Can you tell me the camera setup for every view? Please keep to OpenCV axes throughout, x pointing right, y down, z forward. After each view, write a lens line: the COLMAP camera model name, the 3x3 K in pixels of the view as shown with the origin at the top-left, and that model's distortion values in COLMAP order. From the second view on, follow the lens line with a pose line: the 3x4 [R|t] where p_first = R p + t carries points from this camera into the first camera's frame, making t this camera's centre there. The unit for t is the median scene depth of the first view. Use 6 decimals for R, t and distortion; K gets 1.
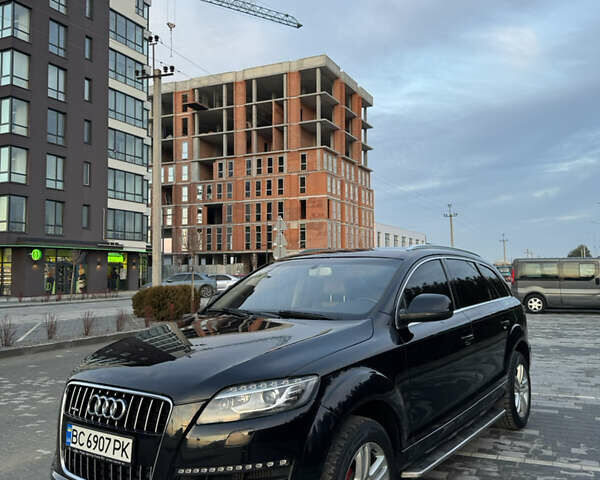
lens RADIAL K [[559.1, 0, 299.6], [0, 559.1, 243.6], [0, 0, 1]] dist [0.032794, 0.000000]
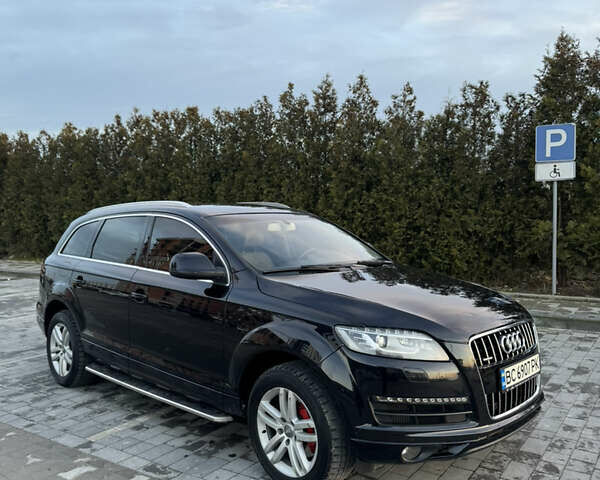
lens RADIAL K [[559.1, 0, 301.3], [0, 559.1, 242.2], [0, 0, 1]] dist [0.032794, 0.000000]
pose [[0.155547, -0.033236, 0.987269, -0.969893], [-0.046483, 0.998080, 0.040924, 0.034376], [-0.986734, -0.052257, 0.153703, 0.786381]]
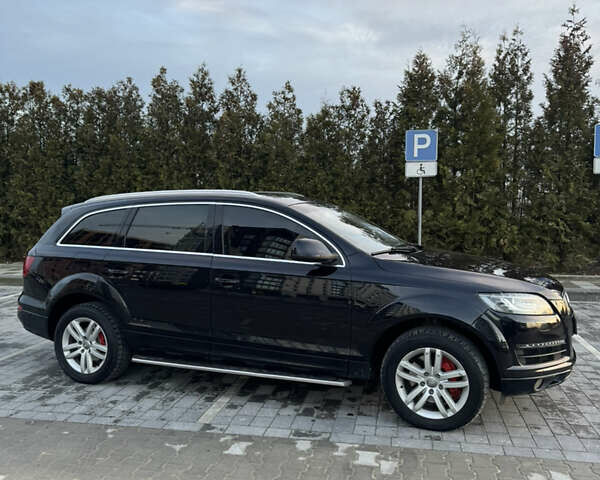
lens RADIAL K [[559.1, 0, 300.7], [0, 559.1, 244.1], [0, 0, 1]] dist [0.032794, 0.000000]
pose [[-0.246067, -0.055786, 0.967646, -1.057027], [-0.048476, 0.997801, 0.045197, 0.060796], [-0.968040, -0.035786, -0.248230, 1.327186]]
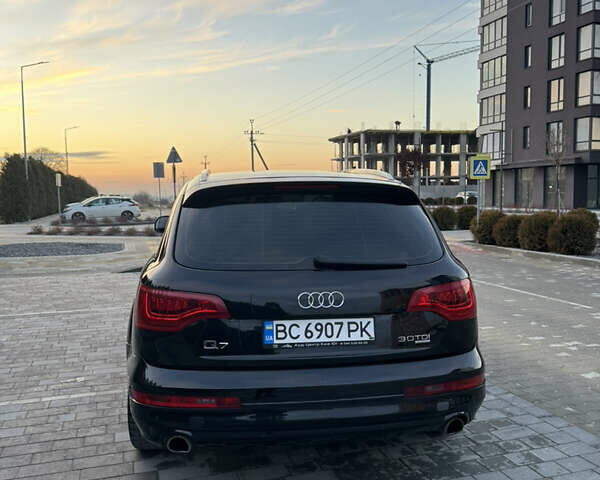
lens RADIAL K [[560.9, 0, 300.7], [0, 560.9, 245.8], [0, 0, 1]] dist [0.042512, 0.000000]
pose [[-0.728463, 0.084258, -0.679884, 0.823791], [0.057460, 0.996426, 0.061921, 0.079871], [0.682671, 0.006041, -0.730701, 1.928675]]
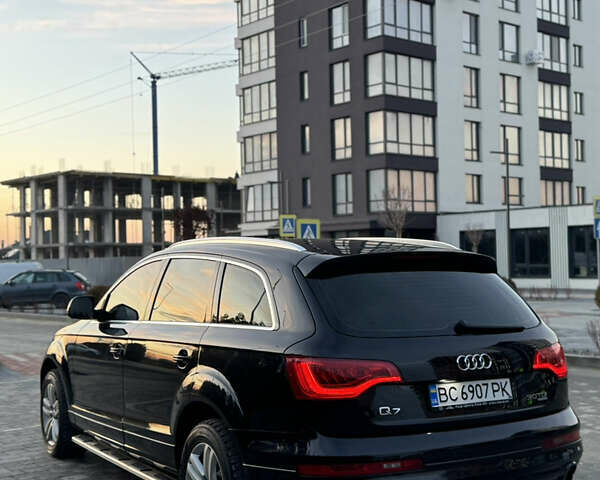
lens RADIAL K [[874.7, 0, 294.3], [0, 874.7, 236.8], [0, 0, 1]] dist [0.089852, 0.000000]
pose [[-0.406482, -0.009268, -0.913612, 1.388468], [0.070540, 0.996645, -0.041495, 0.060232], [0.910932, -0.081314, -0.404465, 1.747288]]
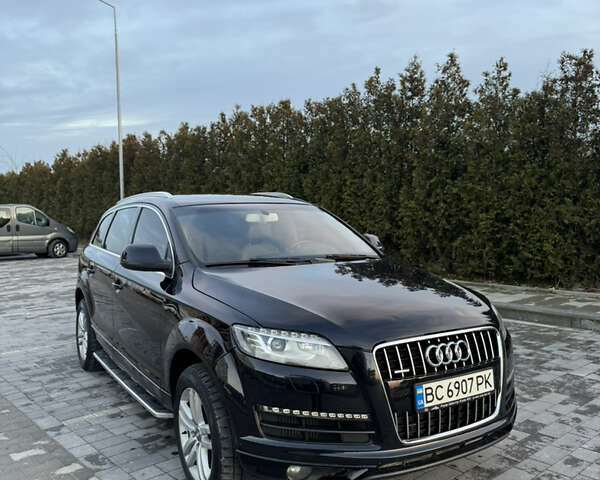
lens RADIAL K [[559.1, 0, 295.3], [0, 559.1, 247.6], [0, 0, 1]] dist [0.032794, 0.000000]
pose [[0.401677, -0.051212, 0.914348, -0.826793], [-0.039477, 0.996539, 0.073157, 0.029238], [-0.914930, -0.065481, 0.398265, 0.539049]]
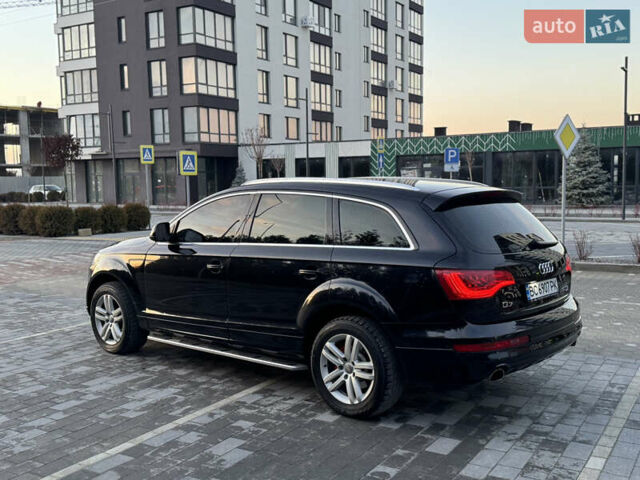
lens RADIAL K [[695.7, 0, 323.7], [0, 695.7, 248.0], [0, 0, 1]] dist [0.093015, 0.000000]
pose [[-0.088157, 0.110083, -0.990005, 1.561178], [0.066459, 0.992310, 0.104421, -0.000989], [0.993887, -0.056589, -0.094795, 1.281423]]
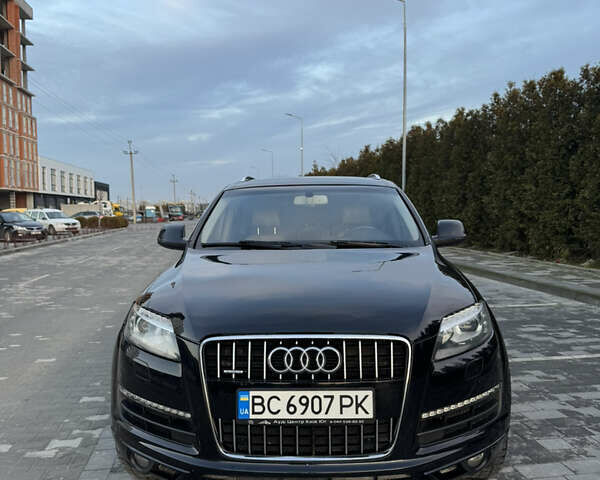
lens RADIAL K [[559.1, 0, 300.2], [0, 559.1, 244.9], [0, 0, 1]] dist [0.032794, 0.000000]
pose [[0.833132, -0.034210, 0.552016, -0.482083], [-0.026818, 0.994412, 0.102101, 0.030975], [-0.552424, -0.099868, 0.827559, 0.230488]]
